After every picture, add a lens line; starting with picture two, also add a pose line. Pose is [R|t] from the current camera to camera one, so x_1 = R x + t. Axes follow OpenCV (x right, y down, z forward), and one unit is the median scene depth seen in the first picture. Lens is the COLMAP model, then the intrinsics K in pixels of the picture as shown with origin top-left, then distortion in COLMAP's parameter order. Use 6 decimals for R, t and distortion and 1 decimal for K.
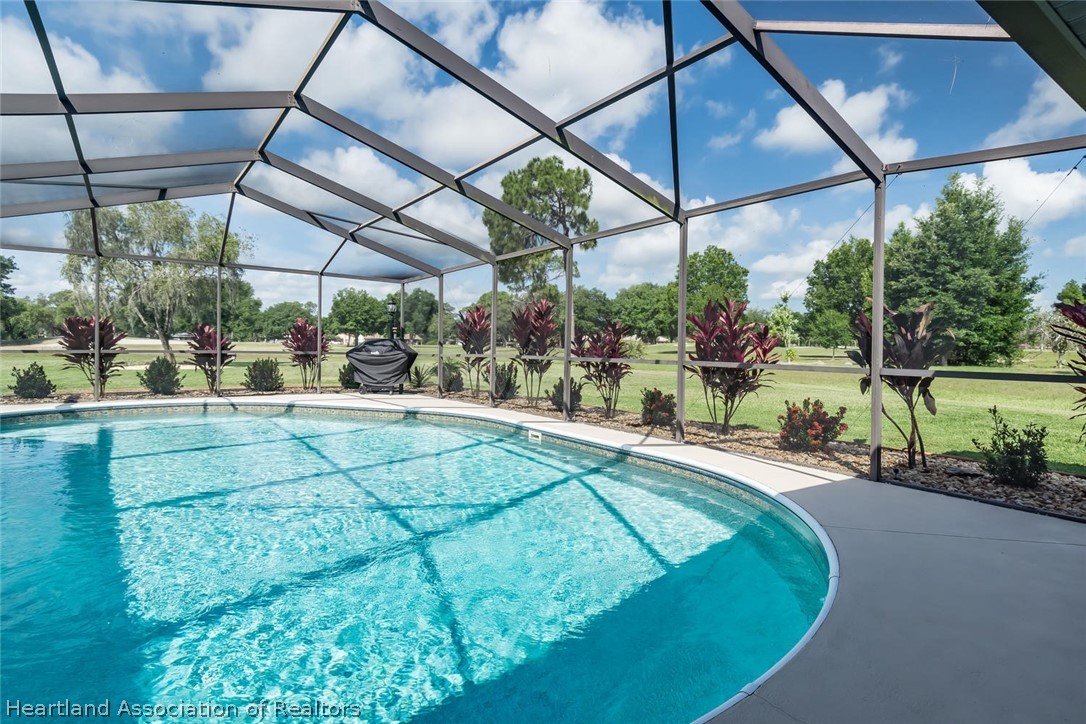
lens RADIAL K [[571.5, 0, 544.8], [0, 571.5, 351.1], [0, 0, 1]] dist [0.000397, -0.000175]
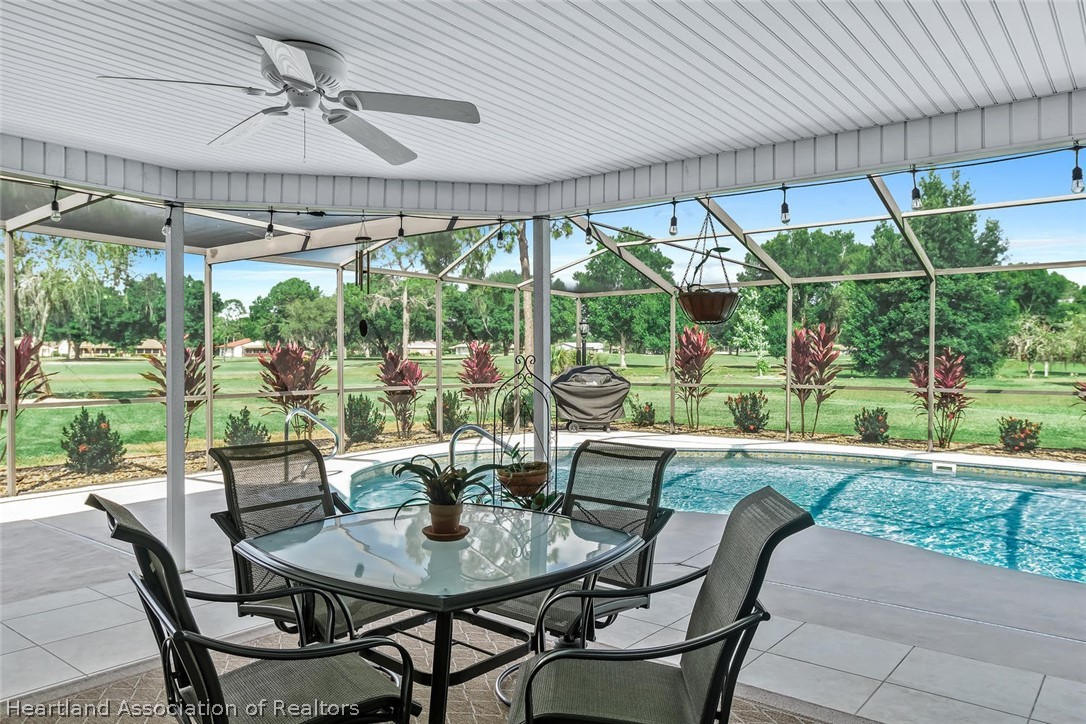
lens RADIAL K [[768.2, 0, 543.2], [0, 768.2, 386.4], [0, 0, 1]] dist [0.001412, 0.000956]
pose [[0.965907, -0.020655, 0.258062, -0.220710], [0.011890, 0.999300, 0.035480, -0.010897], [-0.258614, -0.031202, 0.965477, -0.025817]]
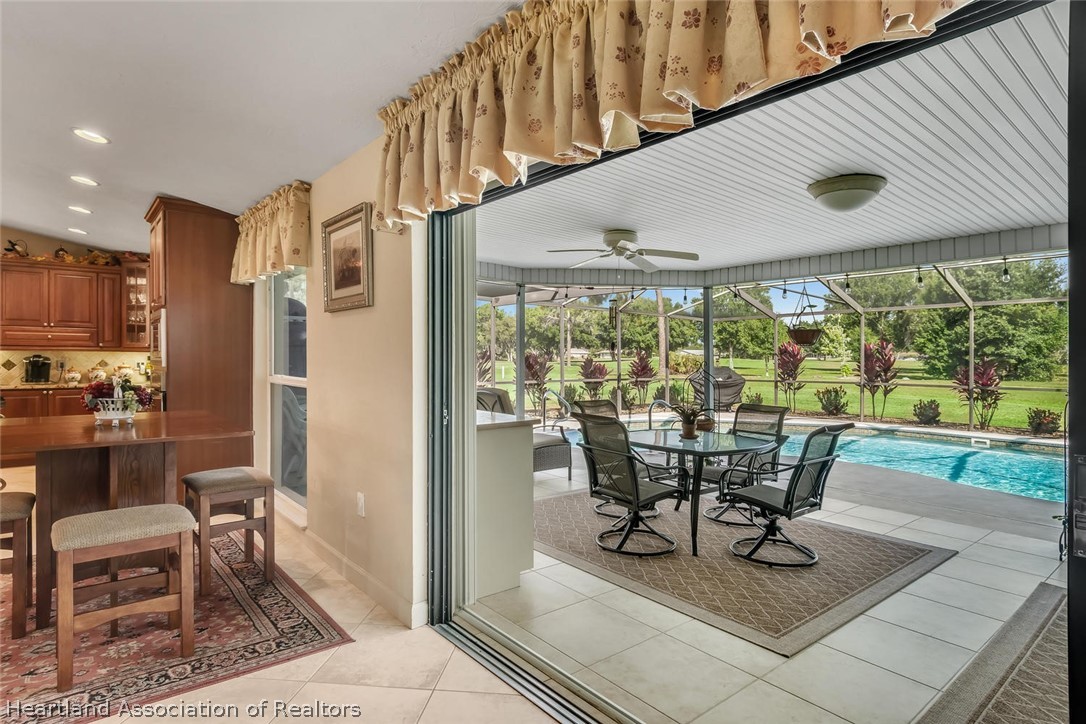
lens RADIAL K [[571.5, 0, 544.8], [0, 571.5, 351.1], [0, 0, 1]] dist [0.000397, -0.000175]
pose [[0.998567, -0.001011, 0.053515, -0.249903], [0.002067, 0.999804, -0.019684, -0.011418], [-0.053485, 0.019767, 0.998373, -0.079918]]
